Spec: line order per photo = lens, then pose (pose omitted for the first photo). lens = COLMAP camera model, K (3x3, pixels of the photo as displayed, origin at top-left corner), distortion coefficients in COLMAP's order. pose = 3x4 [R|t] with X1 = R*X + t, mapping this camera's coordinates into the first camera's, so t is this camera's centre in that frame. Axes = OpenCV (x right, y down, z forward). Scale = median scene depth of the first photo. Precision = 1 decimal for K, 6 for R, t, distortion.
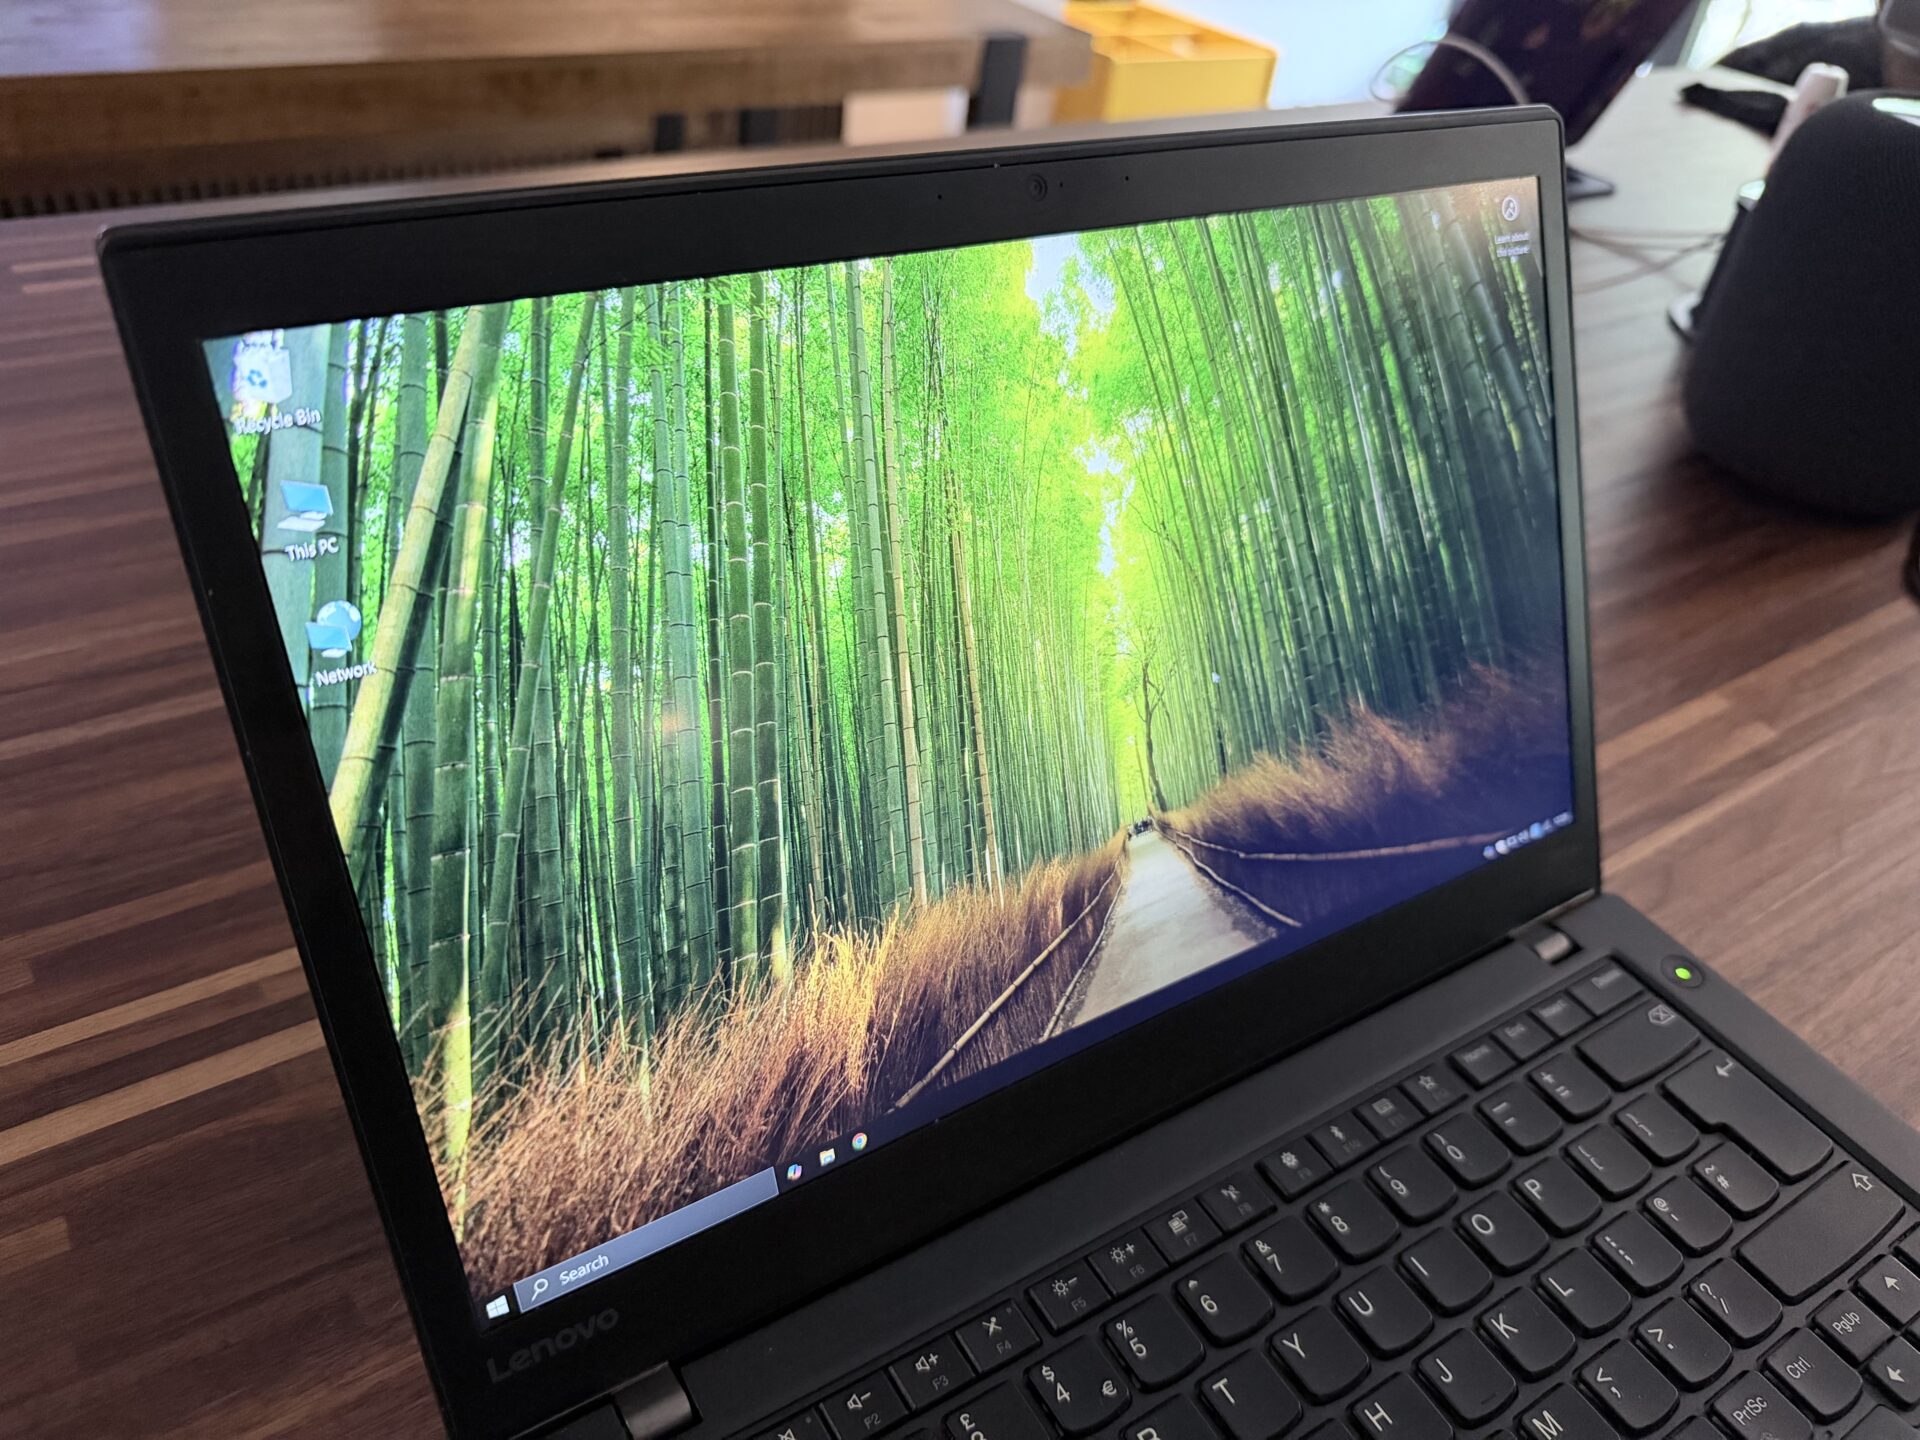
lens RADIAL K [[1391.7, 0, 970.6], [0, 1391.7, 723.0], [0, 0, 1]] dist [0.023880, -0.058367]
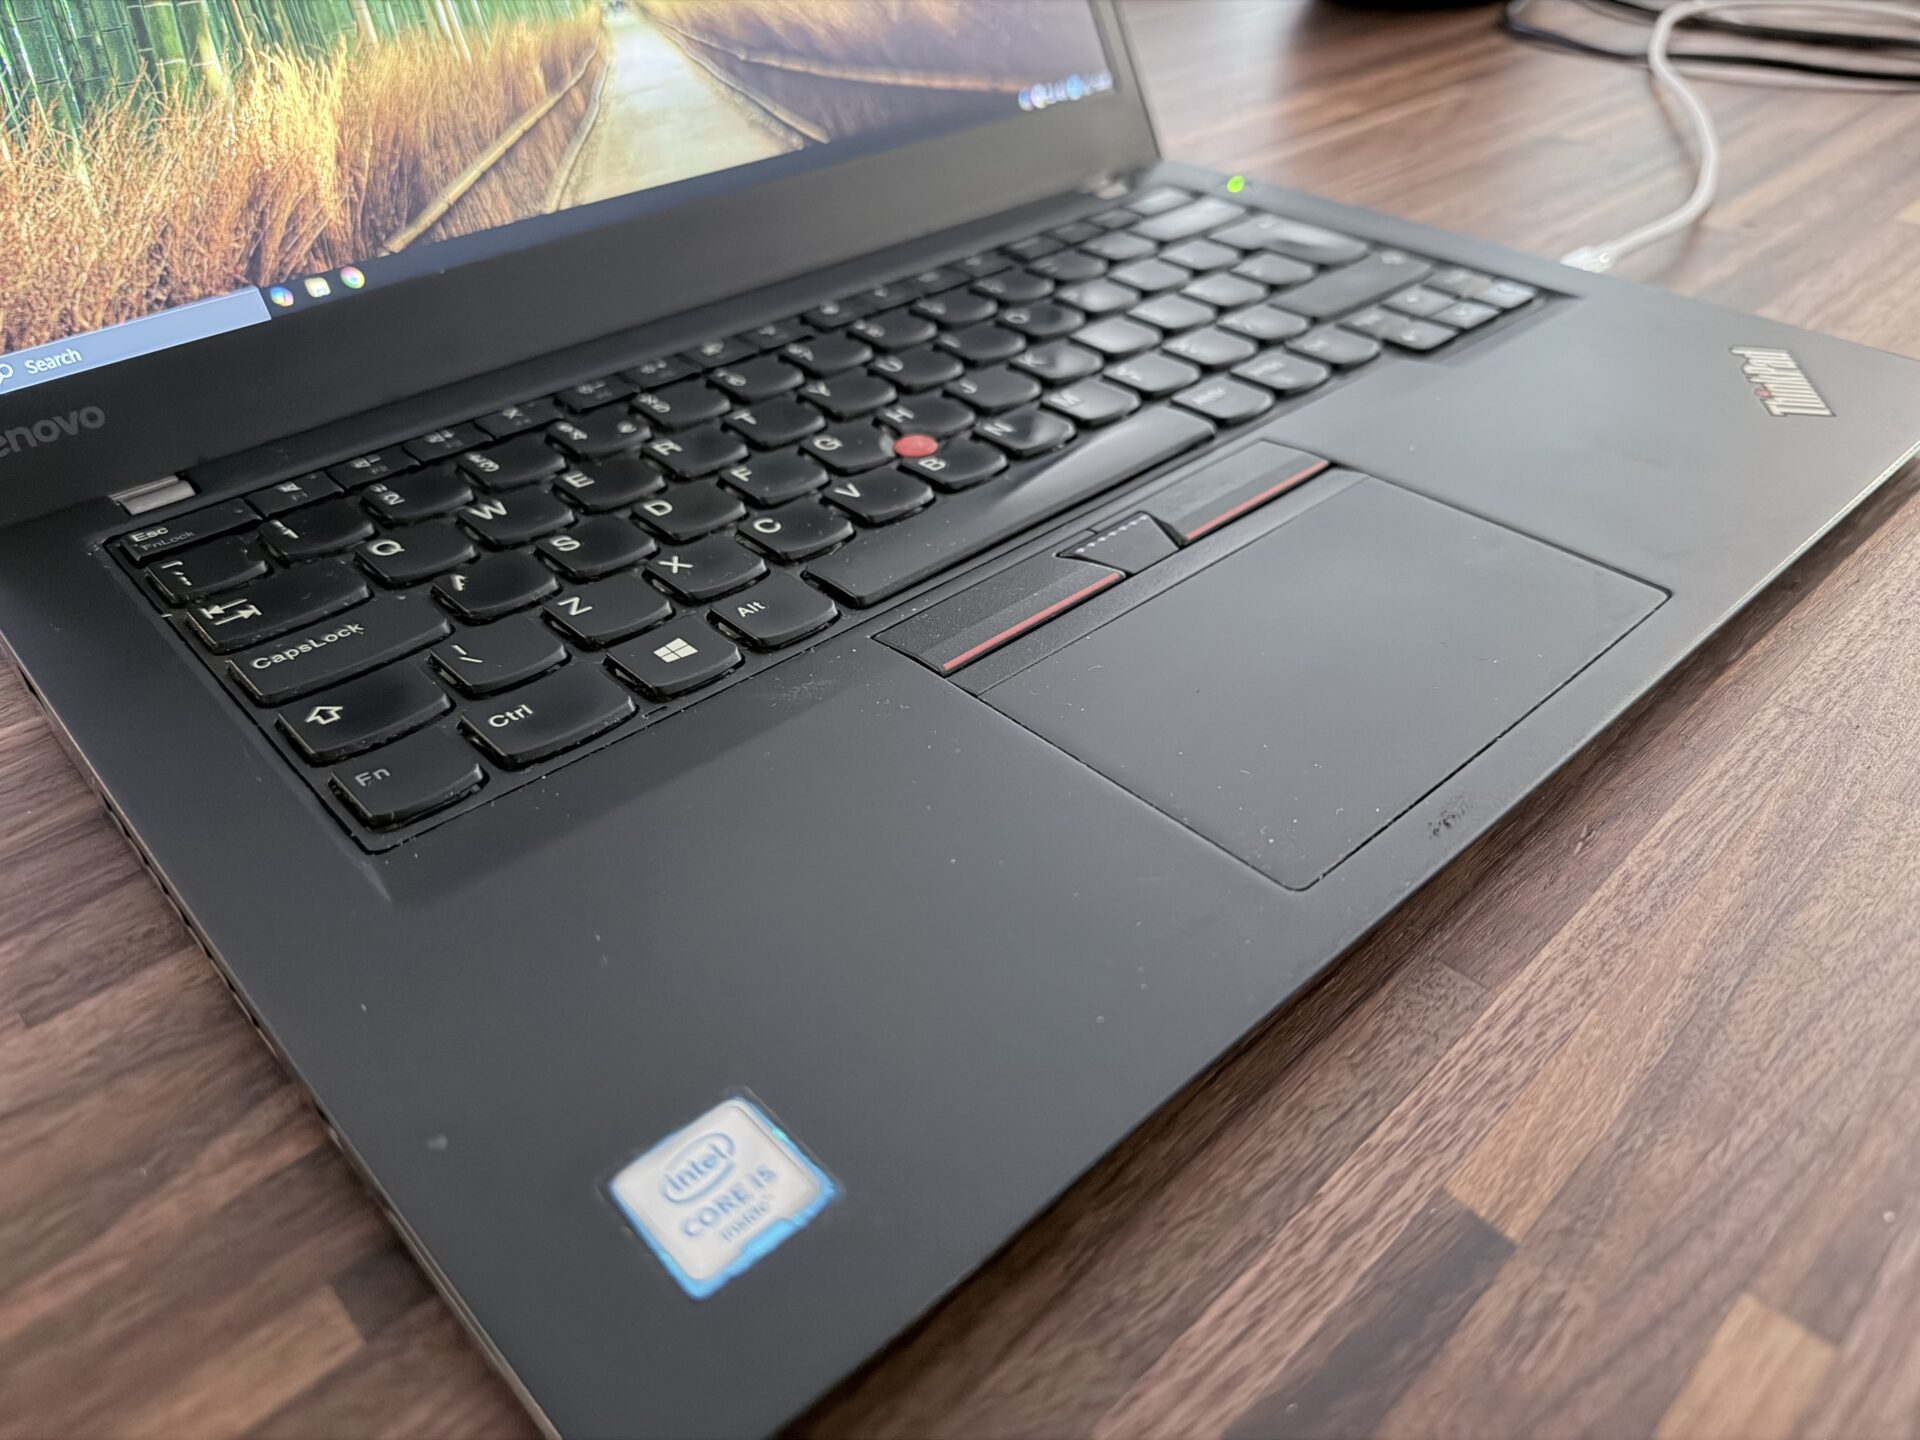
lens RADIAL K [[1391.7, 0, 956.3], [0, 1391.7, 723.5], [0, 0, 1]] dist [0.023880, -0.058367]
pose [[0.975950, -0.208035, 0.065133, 0.218576], [0.208474, 0.978028, 0.000062, 0.729466], [-0.063715, 0.013518, 0.997877, -0.026037]]
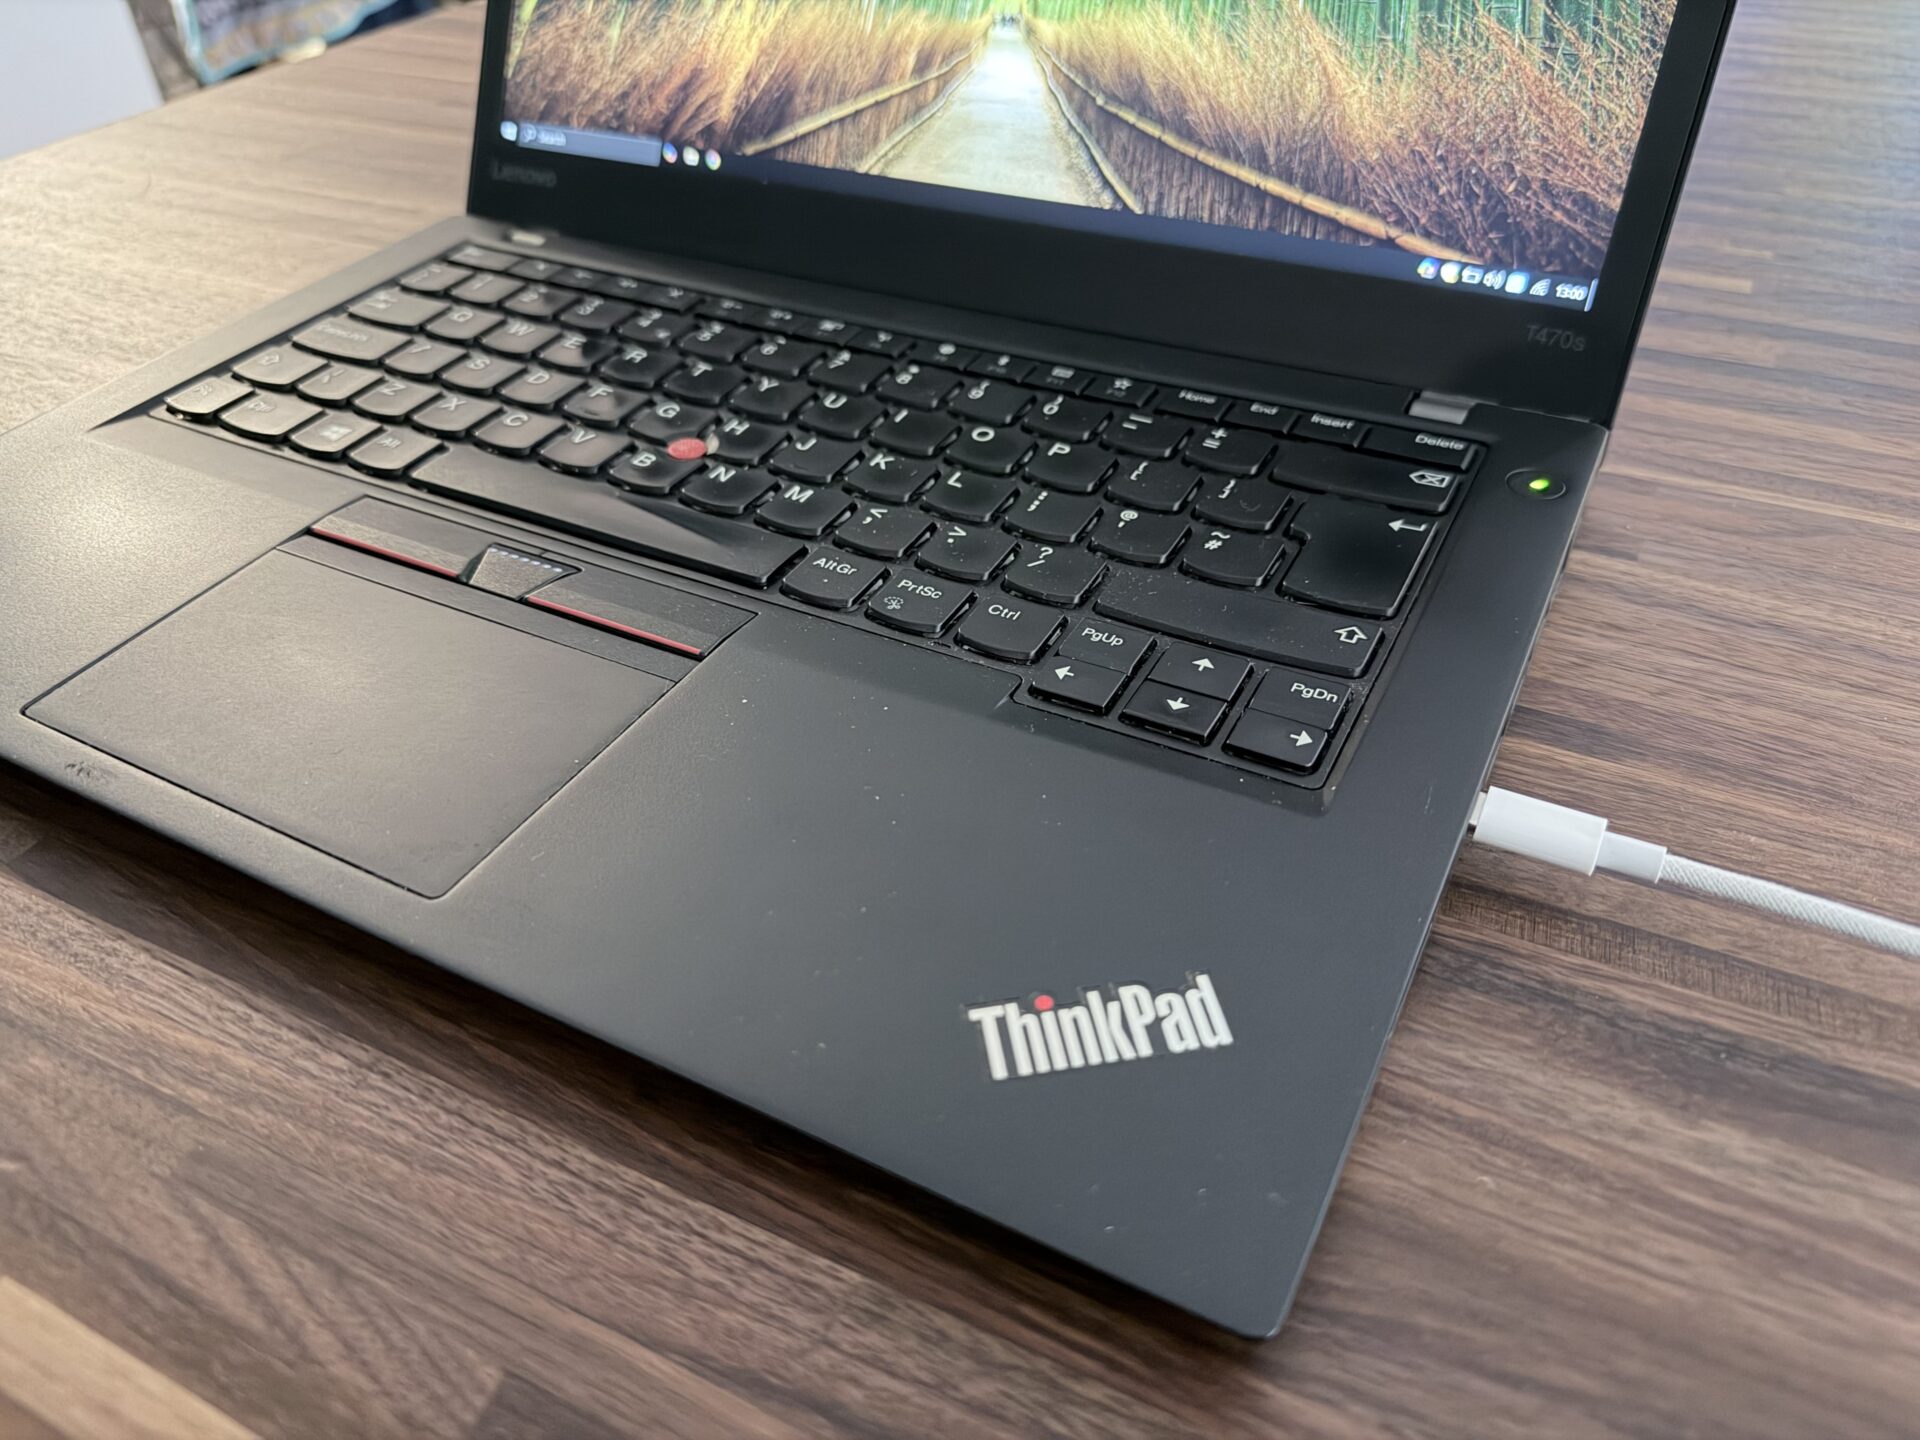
lens RADIAL K [[1391.7, 0, 990.6], [0, 1391.7, 713.8], [0, 0, 1]] dist [0.023880, -0.058367]
pose [[0.490638, 0.441238, -0.751388, 1.337715], [-0.474429, 0.858564, 0.194384, 0.381701], [0.730884, 0.261107, 0.630580, 0.507525]]
